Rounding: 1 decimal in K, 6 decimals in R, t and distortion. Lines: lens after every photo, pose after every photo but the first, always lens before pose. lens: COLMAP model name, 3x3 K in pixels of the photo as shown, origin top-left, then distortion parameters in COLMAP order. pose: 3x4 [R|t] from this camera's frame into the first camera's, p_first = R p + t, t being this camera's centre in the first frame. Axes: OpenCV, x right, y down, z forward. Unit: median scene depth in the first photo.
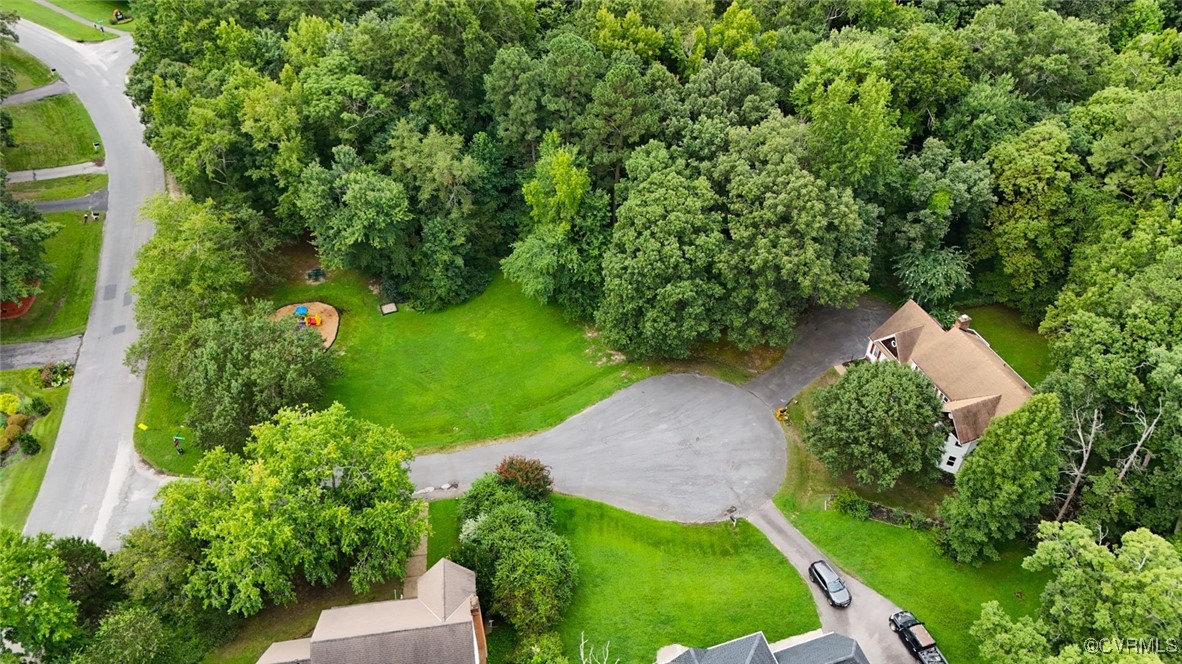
lens RADIAL K [[872.8, 0, 587.0], [0, 872.8, 327.7], [0, 0, 1]] dist [0.048859, -0.024082]
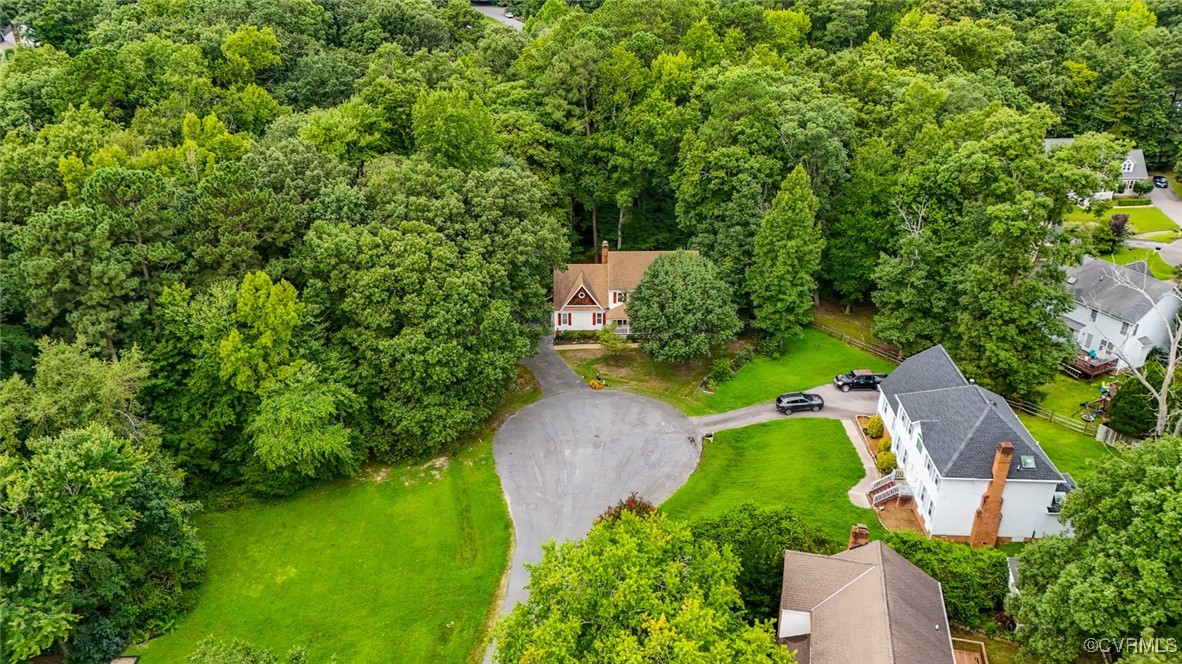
lens RADIAL K [[872.8, 0, 592.5], [0, 872.8, 337.7], [0, 0, 1]] dist [0.048859, -0.024082]
pose [[0.342920, -0.425418, 0.837511, -0.607355], [0.643721, 0.755743, 0.120311, -0.066516], [-0.684126, 0.497867, 0.533010, 0.454403]]
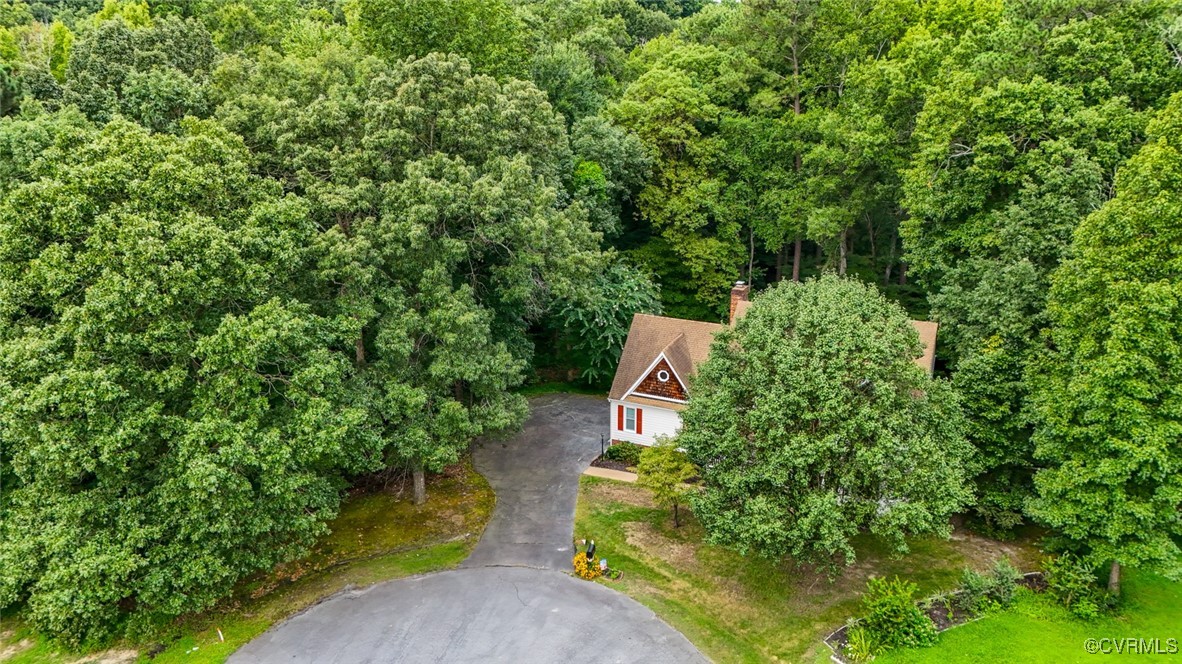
lens RADIAL K [[872.8, 0, 590.0], [0, 872.8, 326.9], [0, 0, 1]] dist [0.048859, -0.024082]
pose [[0.715574, -0.207223, 0.667093, -0.038509], [0.477656, 0.841982, -0.250820, 0.111015], [-0.509704, 0.498121, 0.701482, 0.656627]]
